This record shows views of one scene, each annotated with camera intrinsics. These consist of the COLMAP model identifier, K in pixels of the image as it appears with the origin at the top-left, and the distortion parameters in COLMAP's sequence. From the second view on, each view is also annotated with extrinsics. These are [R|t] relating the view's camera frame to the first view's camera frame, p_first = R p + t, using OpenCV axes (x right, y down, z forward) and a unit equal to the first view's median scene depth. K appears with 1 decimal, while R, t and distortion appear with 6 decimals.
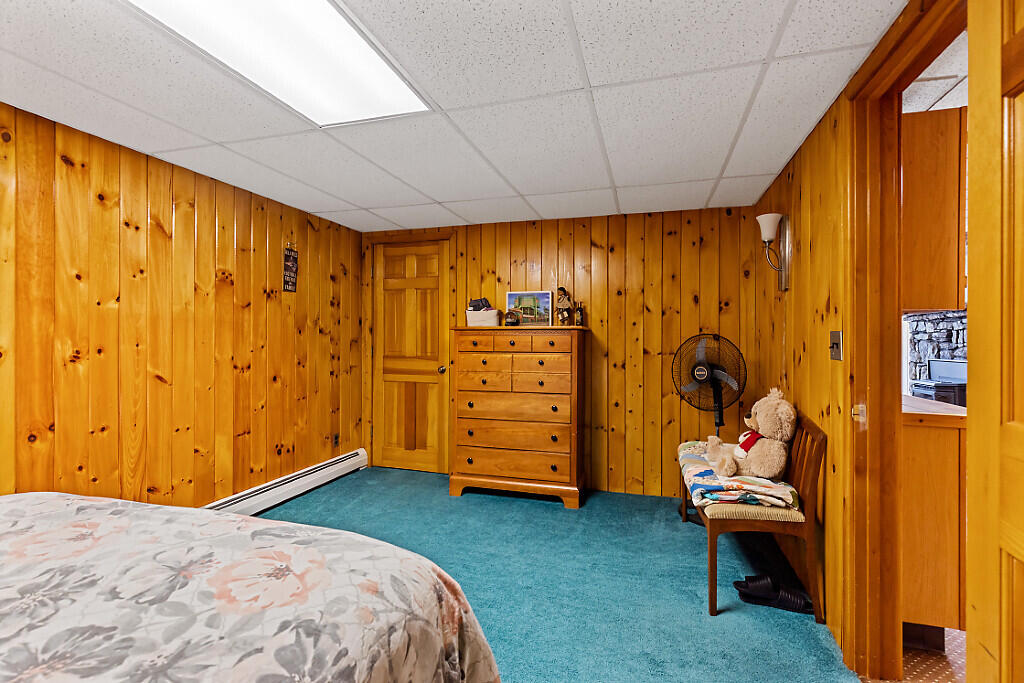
lens RADIAL K [[459.9, 0, 507.2], [0, 459.9, 337.4], [0, 0, 1]] dist [0.002786, -0.000423]
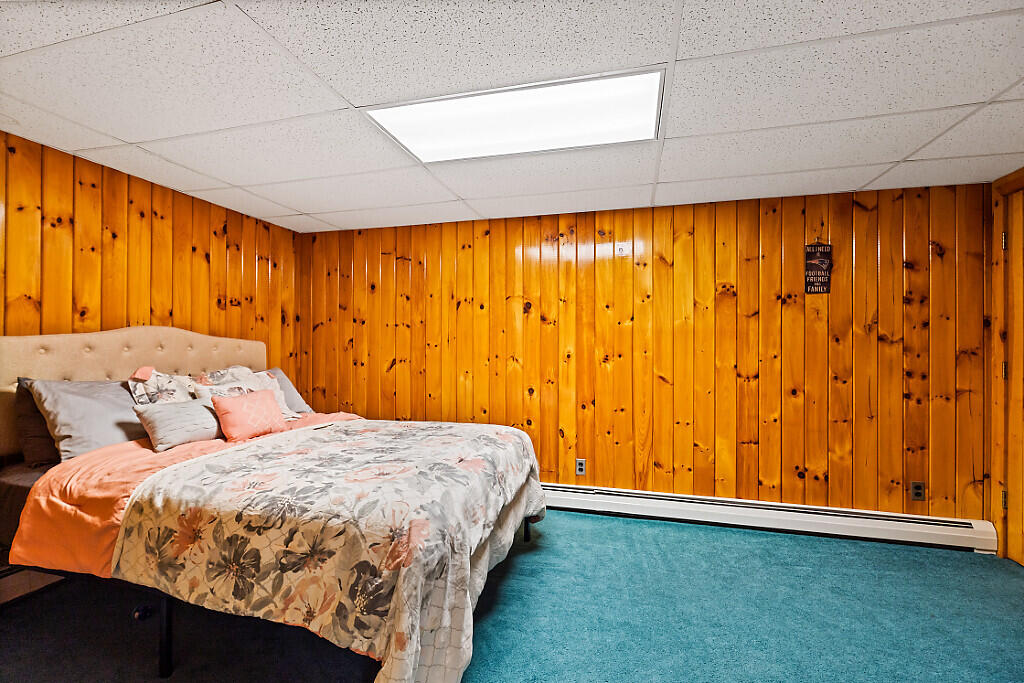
lens RADIAL K [[459.9, 0, 506.3], [0, 459.9, 344.6], [0, 0, 1]] dist [0.002786, -0.000423]
pose [[0.045649, -0.005715, -0.998941, 0.407029], [-0.003002, 0.999978, -0.005858, 0.003224], [0.998953, 0.003266, 0.045631, 0.426251]]
